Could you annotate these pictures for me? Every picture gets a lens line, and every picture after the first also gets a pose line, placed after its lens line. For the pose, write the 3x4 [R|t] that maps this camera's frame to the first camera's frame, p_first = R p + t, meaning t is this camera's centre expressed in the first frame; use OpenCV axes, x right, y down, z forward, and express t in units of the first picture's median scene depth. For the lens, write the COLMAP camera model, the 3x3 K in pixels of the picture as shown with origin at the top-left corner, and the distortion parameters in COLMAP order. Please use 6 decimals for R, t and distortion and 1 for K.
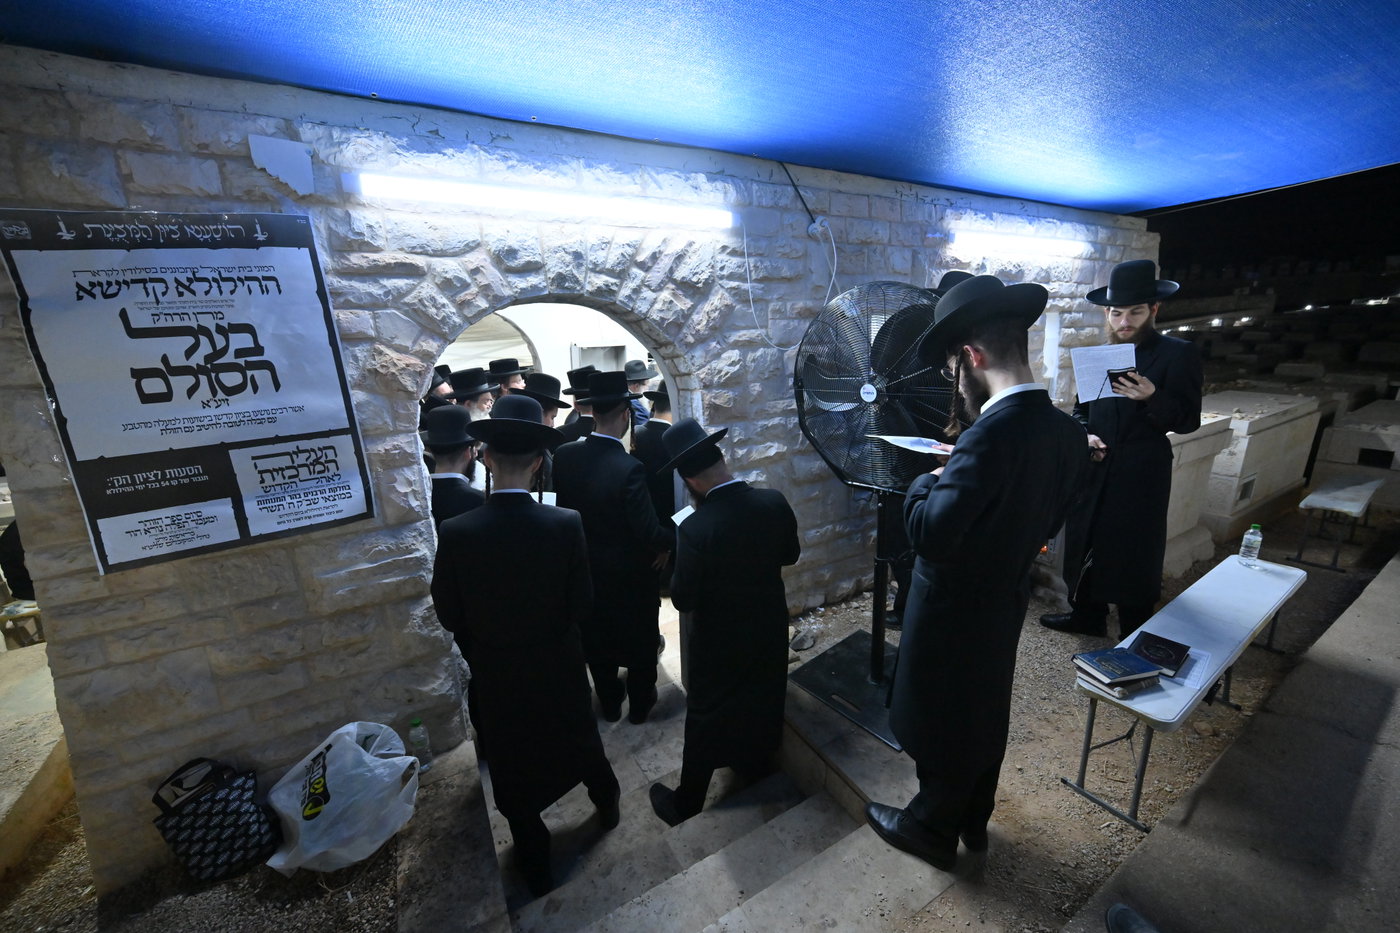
lens RADIAL K [[531.1, 0, 725.8], [0, 531.1, 465.1], [0, 0, 1]] dist [-0.000390, 0.000005]
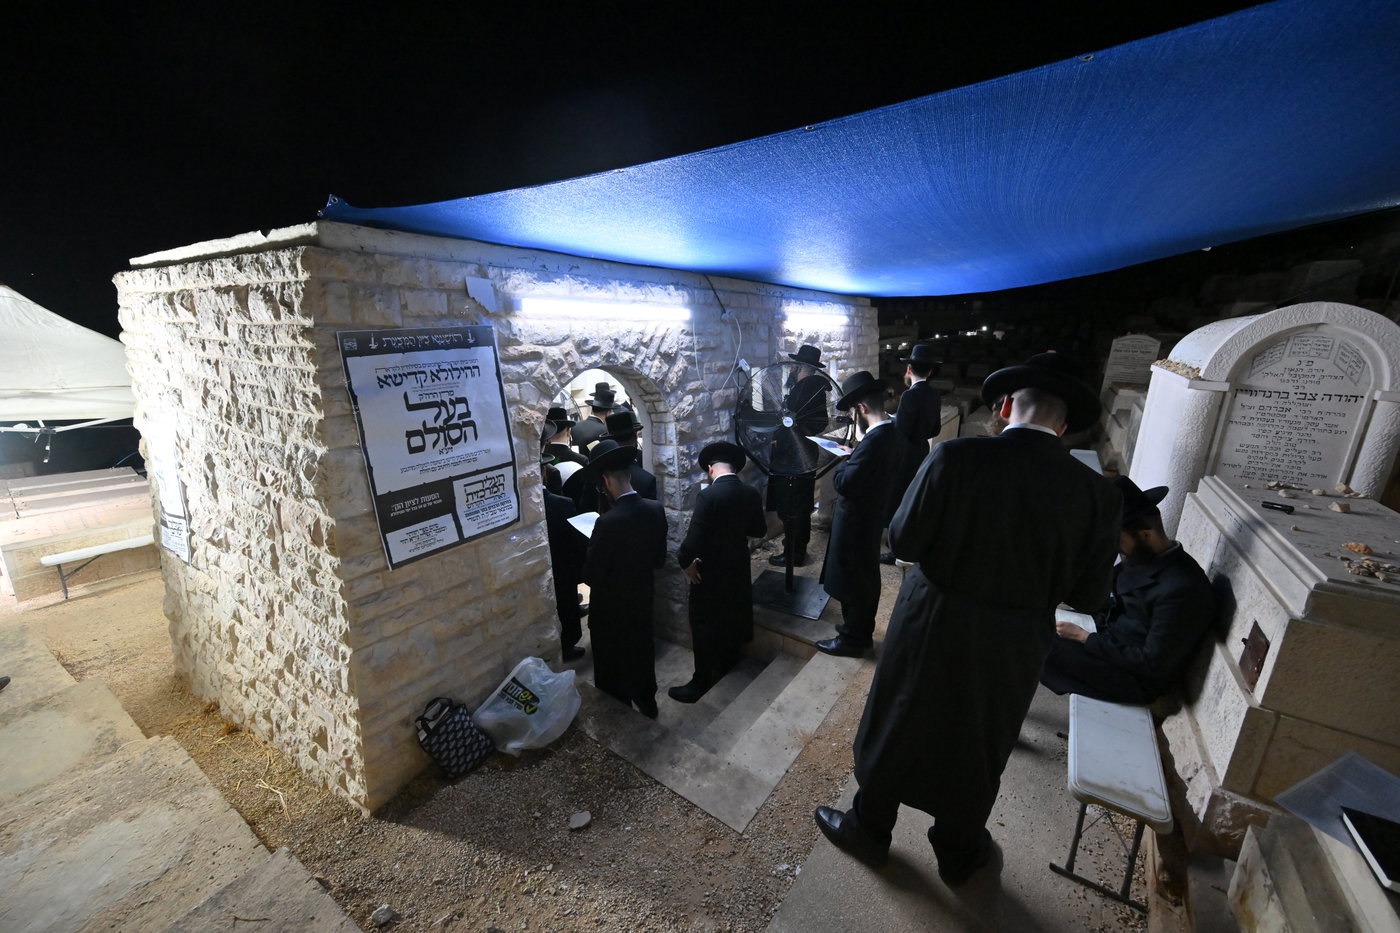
lens RADIAL K [[531.1, 0, 707.8], [0, 531.1, 459.2], [0, 0, 1]] dist [-0.000390, 0.000005]
pose [[0.913005, -0.069438, 0.401994, -0.816663], [0.080842, 0.996661, -0.011452, -0.014451], [-0.399857, 0.042954, 0.915571, -0.608049]]
